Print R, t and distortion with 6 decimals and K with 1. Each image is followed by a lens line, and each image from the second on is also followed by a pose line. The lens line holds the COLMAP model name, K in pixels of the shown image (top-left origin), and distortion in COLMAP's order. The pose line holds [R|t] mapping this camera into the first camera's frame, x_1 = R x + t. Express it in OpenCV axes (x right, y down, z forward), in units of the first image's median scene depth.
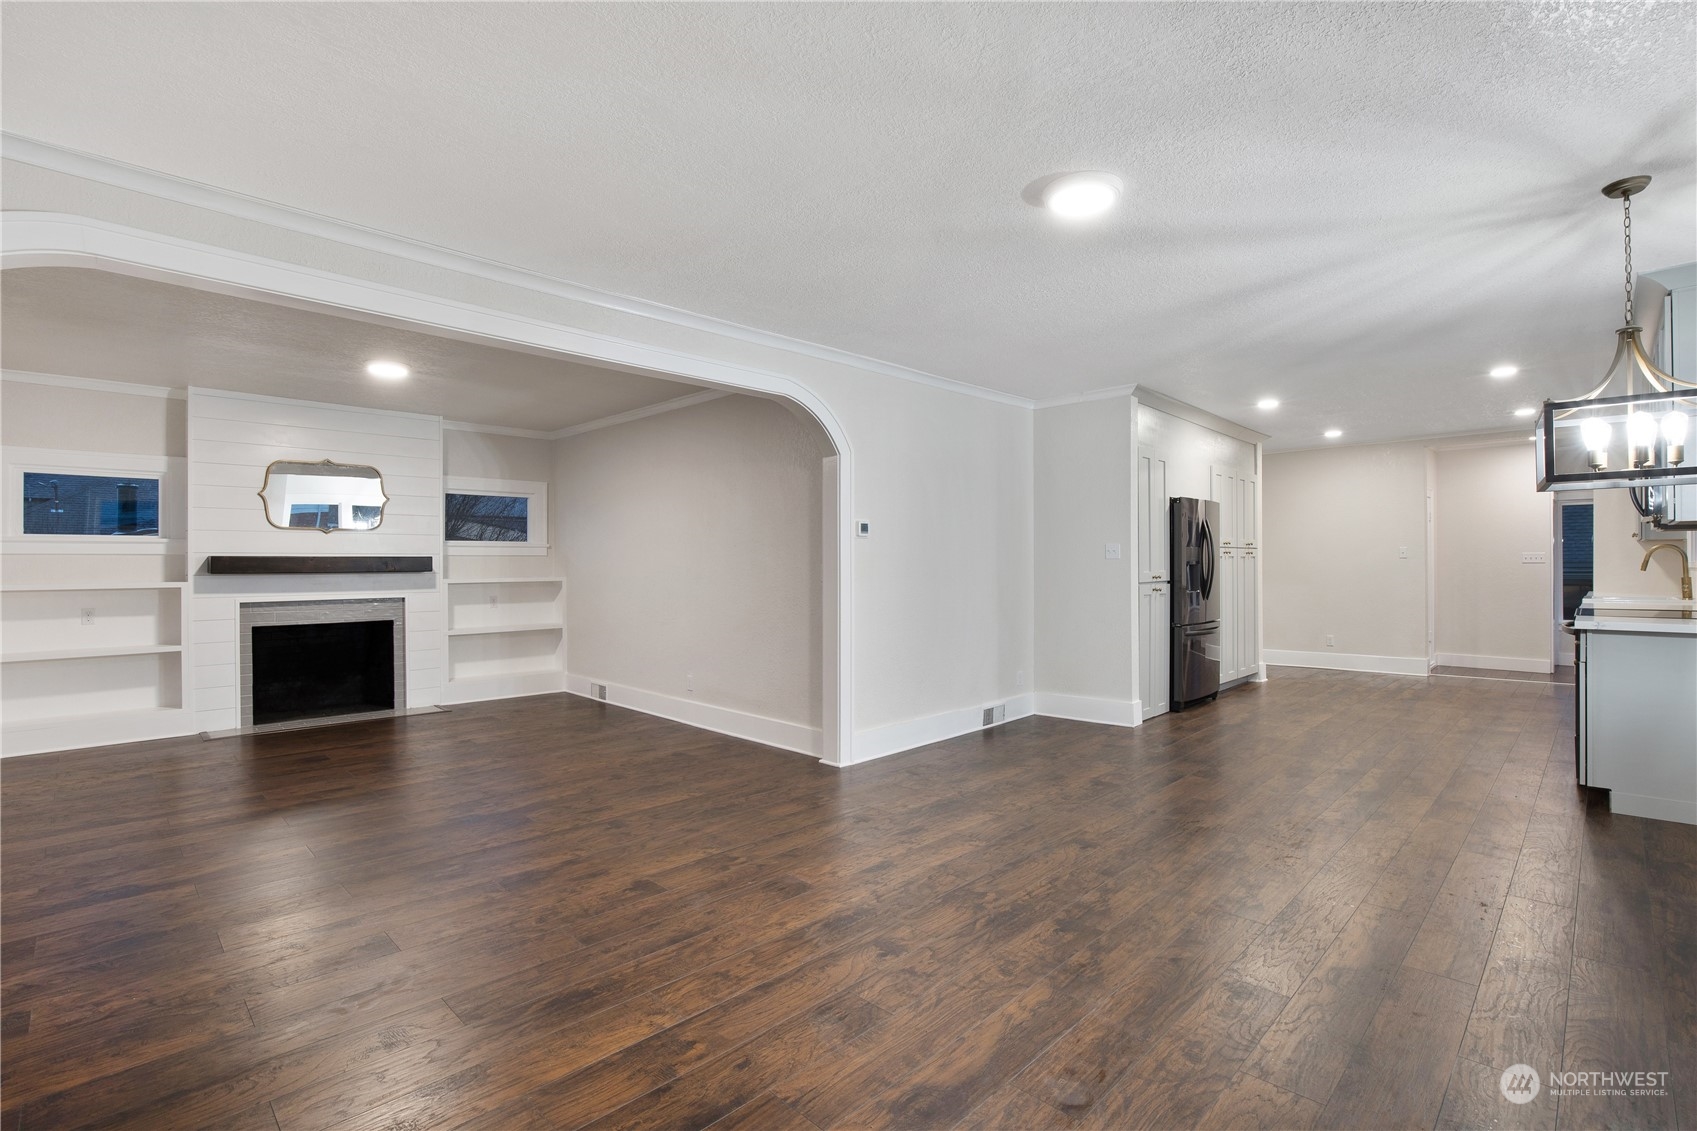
lens RADIAL K [[782.8, 0, 854.7], [0, 782.8, 547.4], [0, 0, 1]] dist [-0.019170, -0.000070]
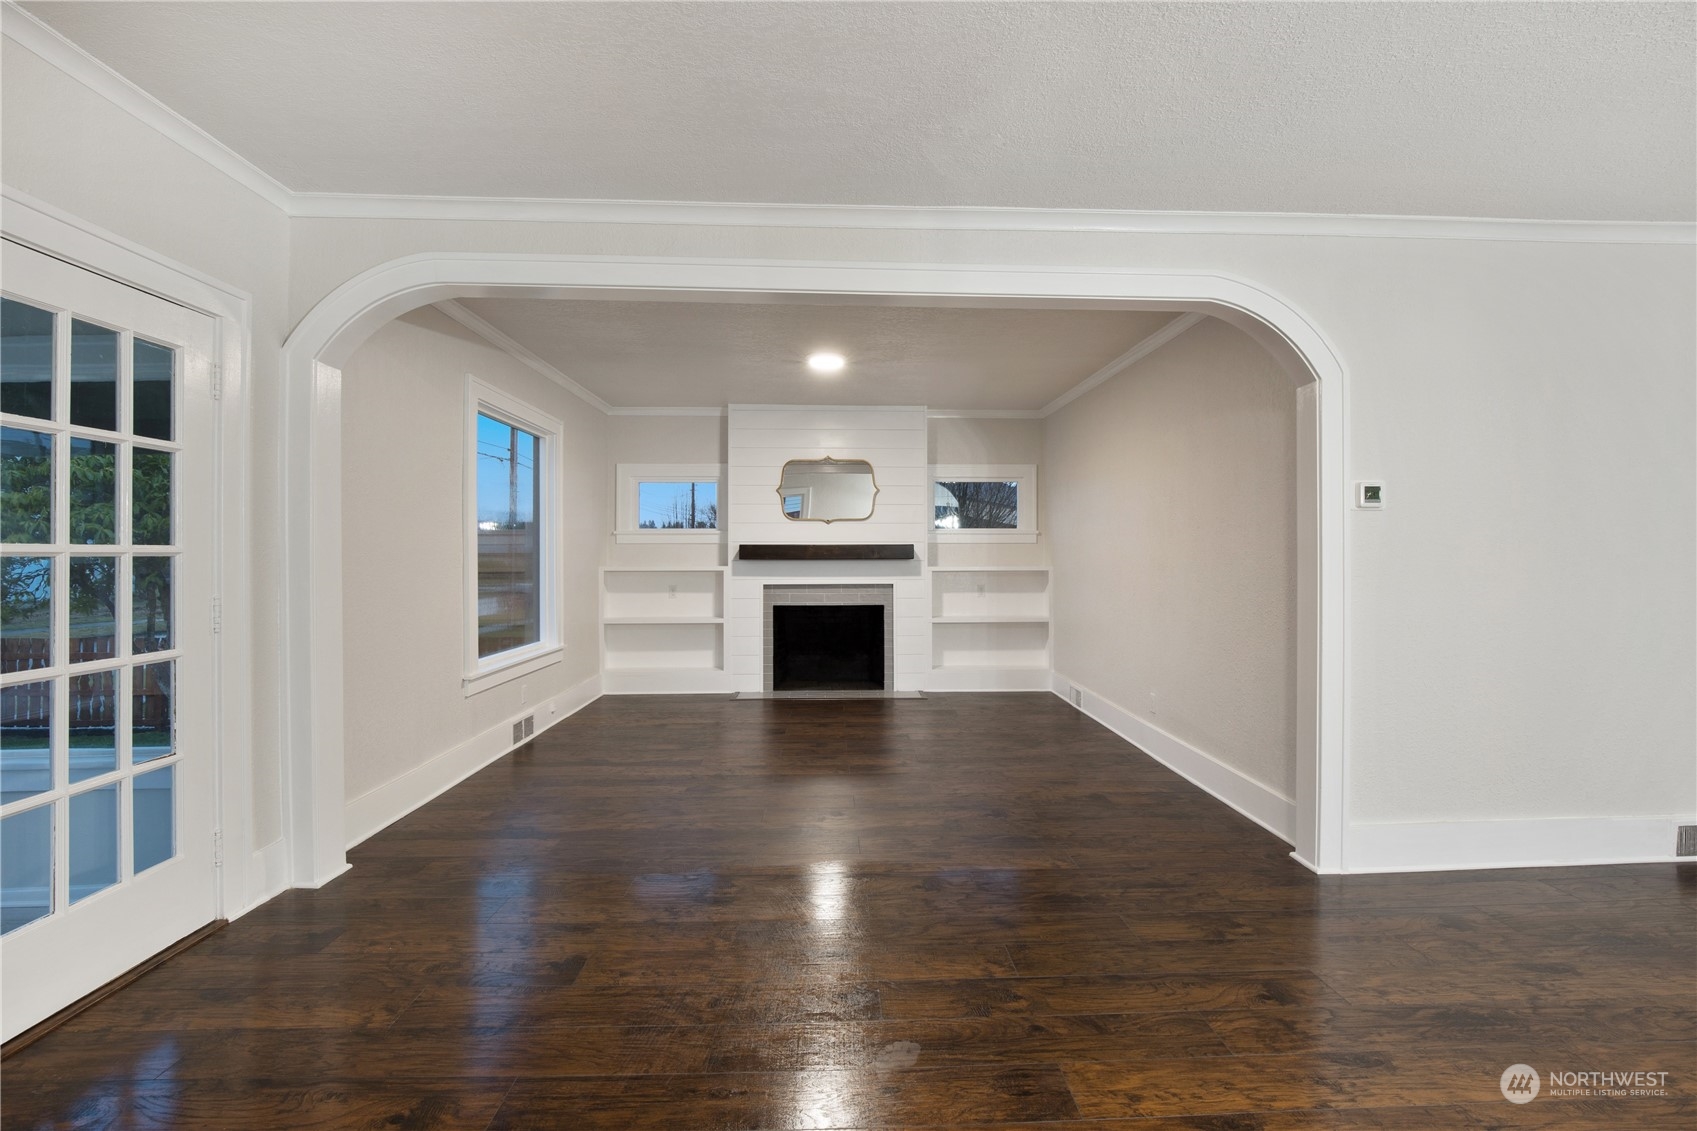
lens RADIAL K [[771.6, 0, 851.7], [0, 771.6, 552.3], [0, 0, 1]] dist [-0.074321, 0.026134]
pose [[0.732808, 0.002348, -0.680432, 0.084092], [0.011863, 0.999798, 0.016227, 0.004996], [0.680332, -0.019963, 0.732632, 0.219226]]
